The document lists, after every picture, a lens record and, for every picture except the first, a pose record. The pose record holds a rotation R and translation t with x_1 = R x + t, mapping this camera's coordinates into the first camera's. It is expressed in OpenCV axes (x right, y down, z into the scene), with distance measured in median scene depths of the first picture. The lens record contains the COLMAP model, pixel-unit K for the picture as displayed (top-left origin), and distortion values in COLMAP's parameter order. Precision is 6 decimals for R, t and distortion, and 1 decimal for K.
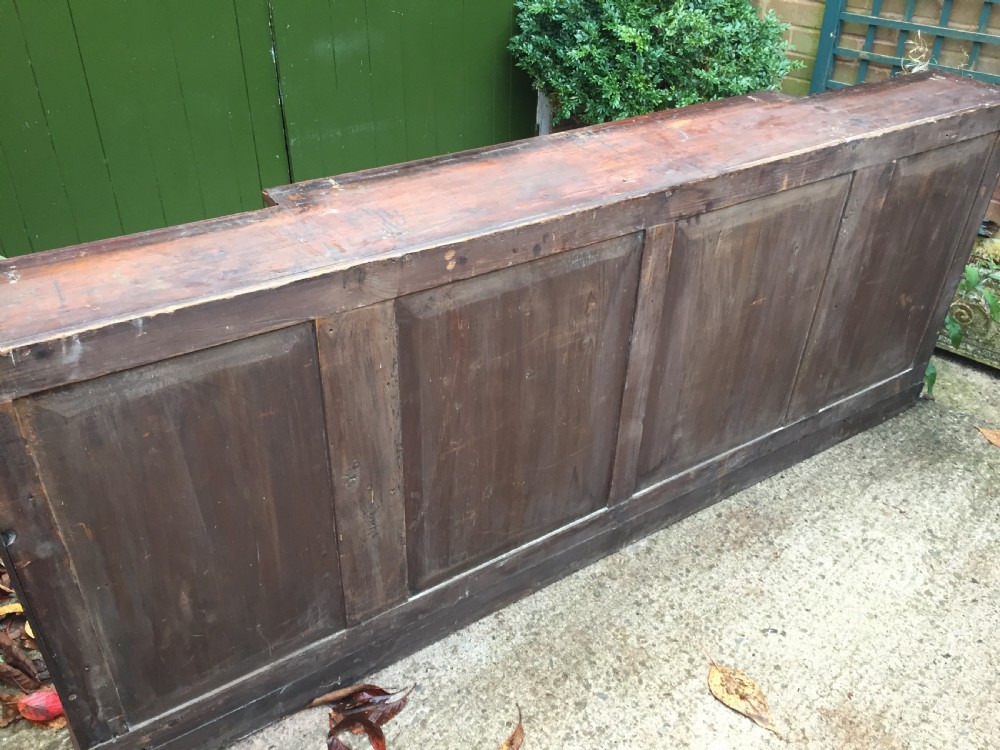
lens RADIAL K [[852.6, 0, 499.7], [0, 852.6, 380.8], [0, 0, 1]] dist [0.051225, -0.065796]
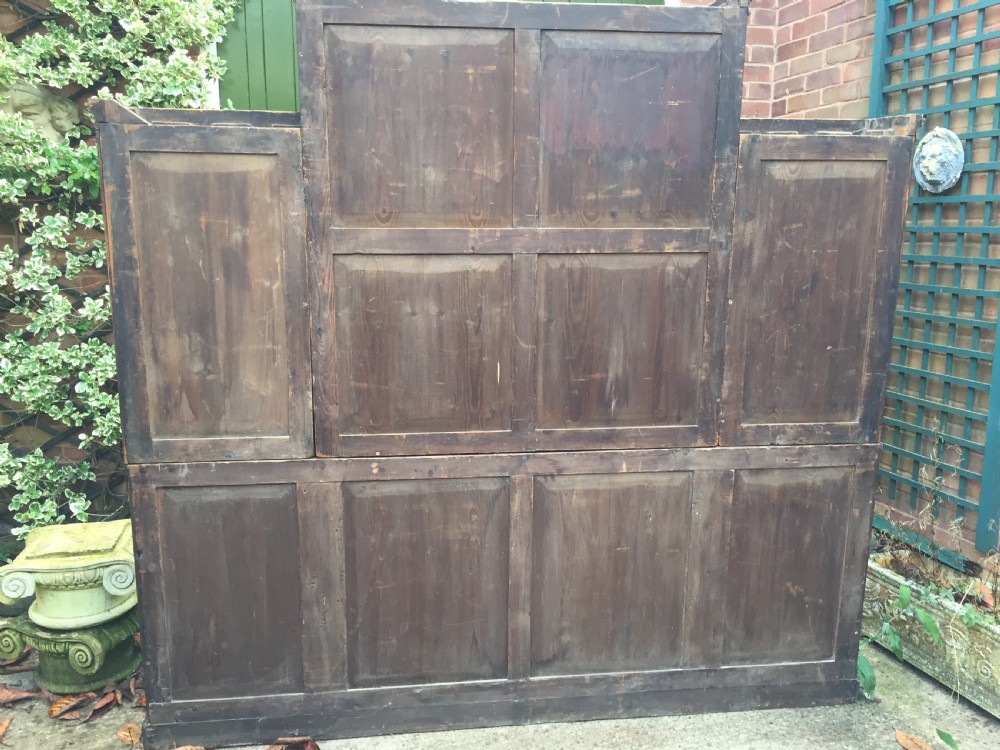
lens RADIAL K [[902.9, 0, 506.0], [0, 902.9, 386.4], [0, 0, 1]] dist [0.046091, -0.055661]
pose [[0.900196, 0.080505, -0.427980, 0.879565], [-0.235439, 0.916726, -0.322771, 0.228551], [0.366356, 0.391320, 0.844187, -0.555930]]
